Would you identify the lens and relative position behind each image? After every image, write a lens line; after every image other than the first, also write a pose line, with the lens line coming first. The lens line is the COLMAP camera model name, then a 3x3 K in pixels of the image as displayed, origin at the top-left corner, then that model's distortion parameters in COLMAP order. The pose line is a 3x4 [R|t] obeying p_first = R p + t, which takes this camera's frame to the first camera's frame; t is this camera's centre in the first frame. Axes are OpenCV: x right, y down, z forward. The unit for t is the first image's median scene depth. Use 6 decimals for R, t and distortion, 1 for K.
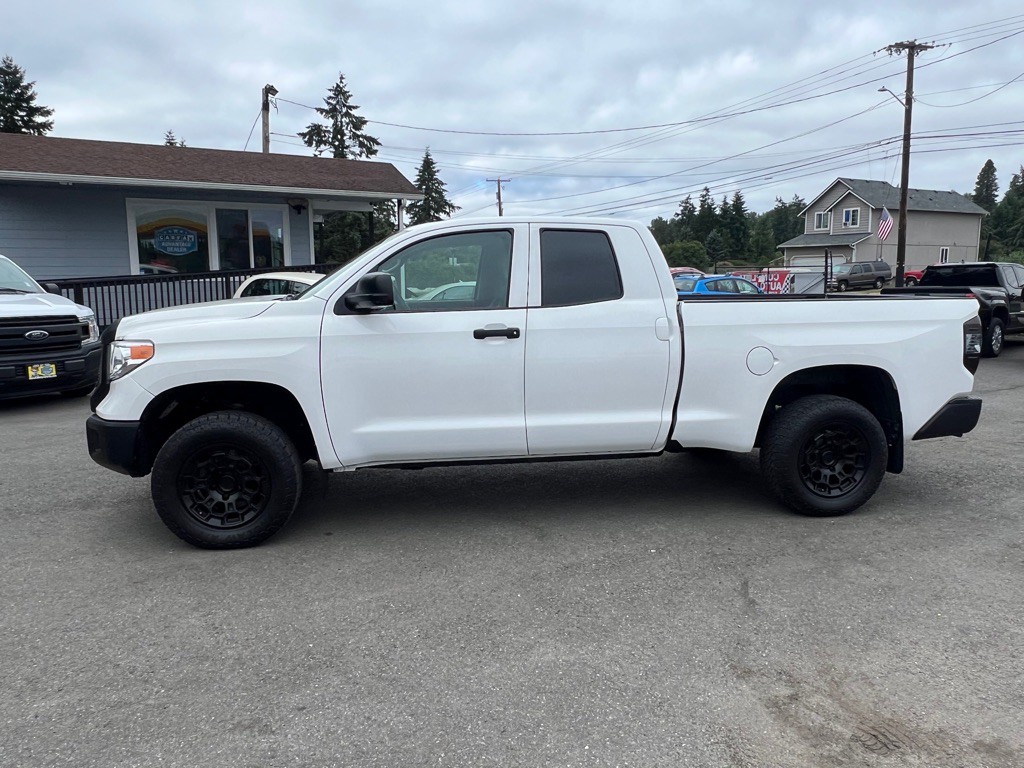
lens RADIAL K [[748.1, 0, 516.9], [0, 748.1, 385.1], [0, 0, 1]] dist [-0.001305, -0.002618]
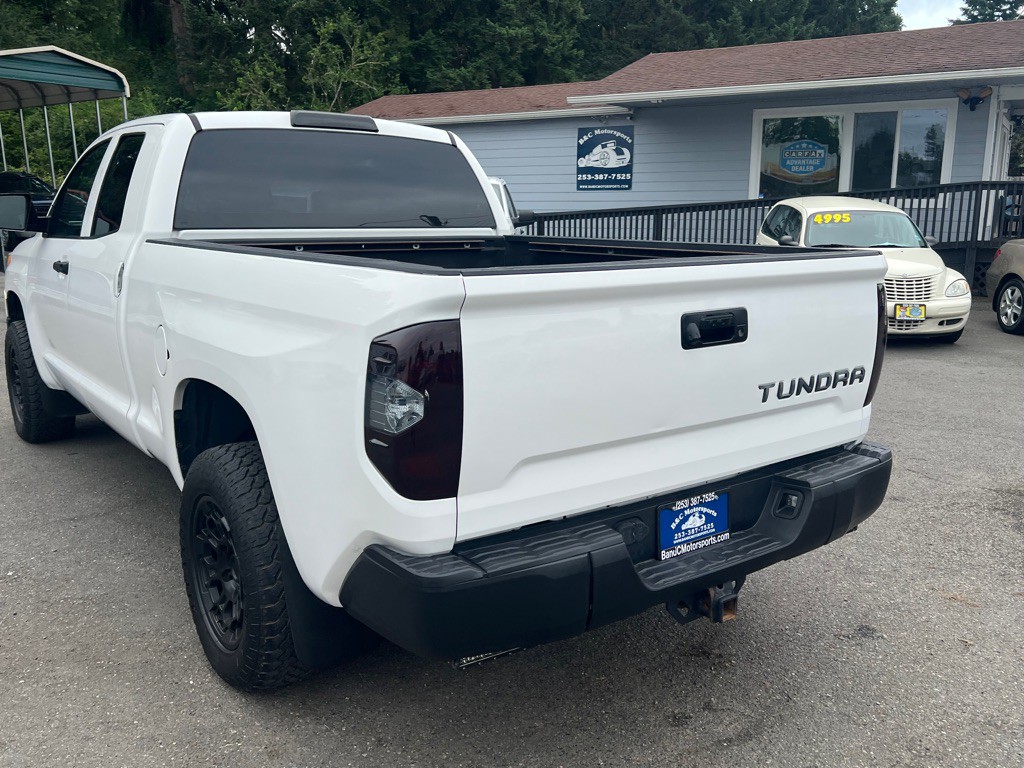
lens RADIAL K [[893.2, 0, 520.3], [0, 893.2, 391.5], [0, 0, 1]] dist [0.046536, -0.049068]
pose [[0.465861, 0.186650, -0.864948, 0.304722], [-0.132018, 0.981220, 0.140635, -0.038770], [0.874954, 0.048672, 0.481753, 0.264263]]
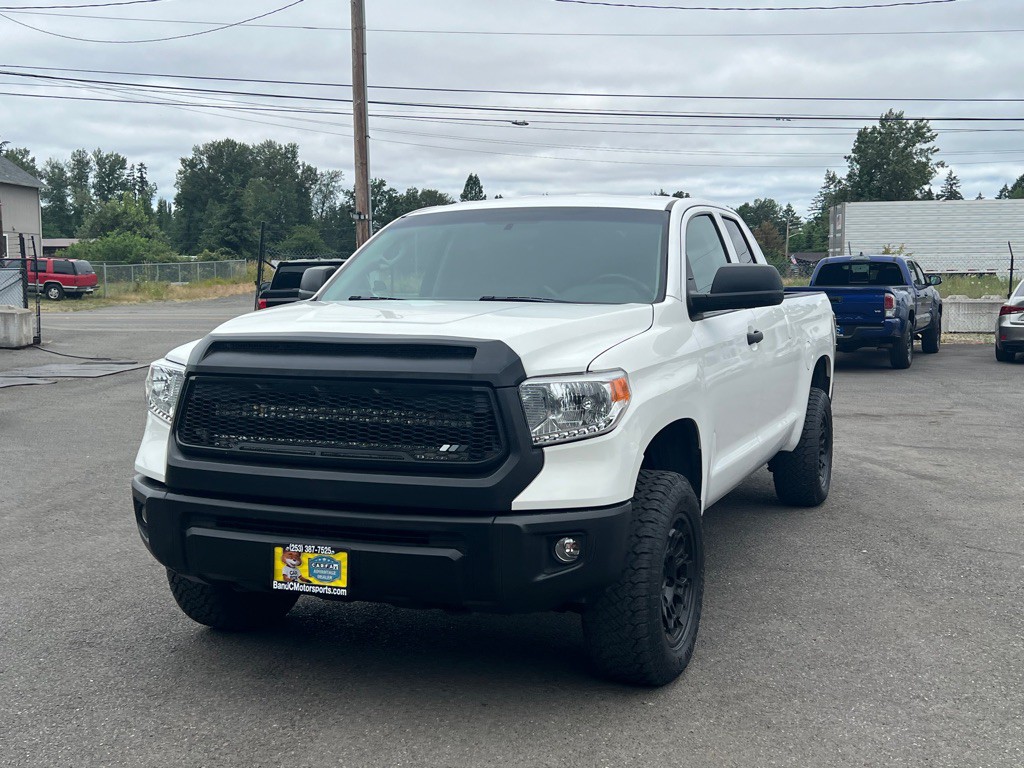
lens RADIAL K [[1167.8, 0, 527.8], [0, 1167.8, 389.9], [0, 0, 1]] dist [0.052650, 0.000000]
pose [[0.523471, -0.079809, 0.848298, -0.349941], [0.121163, 0.992458, 0.018604, -0.017939], [-0.843385, 0.093044, 0.529193, 0.142574]]
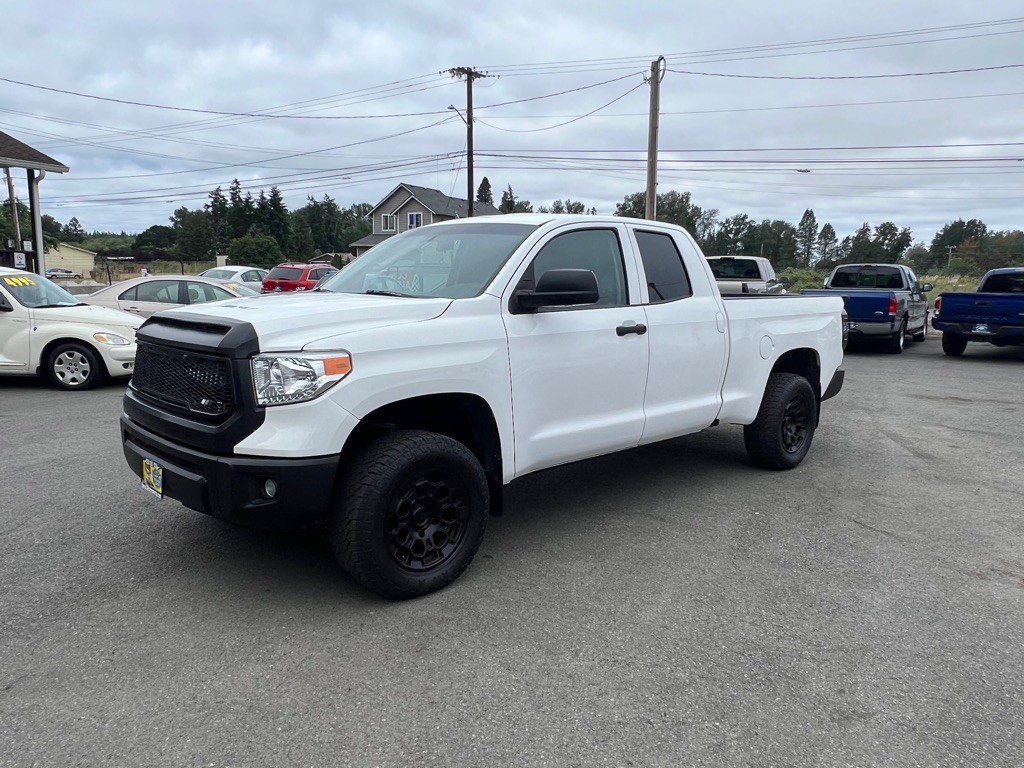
lens RADIAL K [[748.1, 0, 518.3], [0, 748.1, 392.7], [0, 0, 1]] dist [-0.001305, -0.002618]
pose [[0.822798, -0.072453, 0.563697, -0.202235], [0.064507, 0.997337, 0.034031, -0.007666], [-0.564662, 0.008362, 0.825280, 0.065195]]
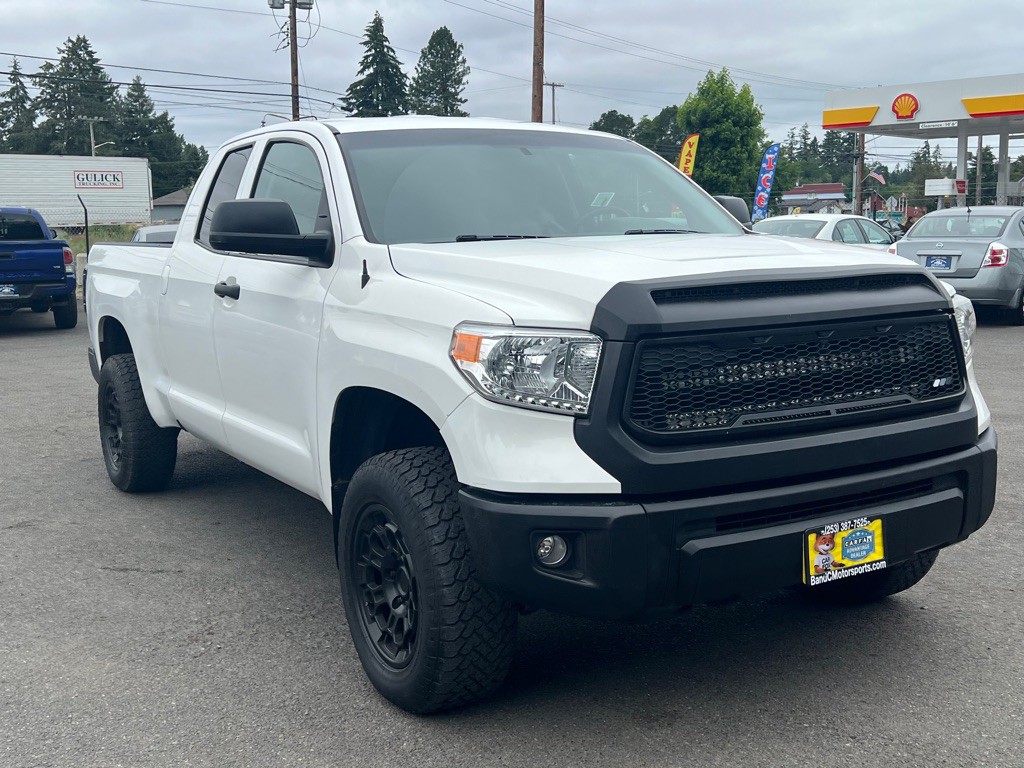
lens RADIAL K [[1167.8, 0, 512.6], [0, 1167.8, 383.1], [0, 0, 1]] dist [0.052650, 0.000000]
pose [[-0.361078, -0.115544, 0.925350, -0.334467], [0.153671, 0.971356, 0.181251, -0.056459], [-0.919787, 0.207645, -0.332980, 0.432070]]
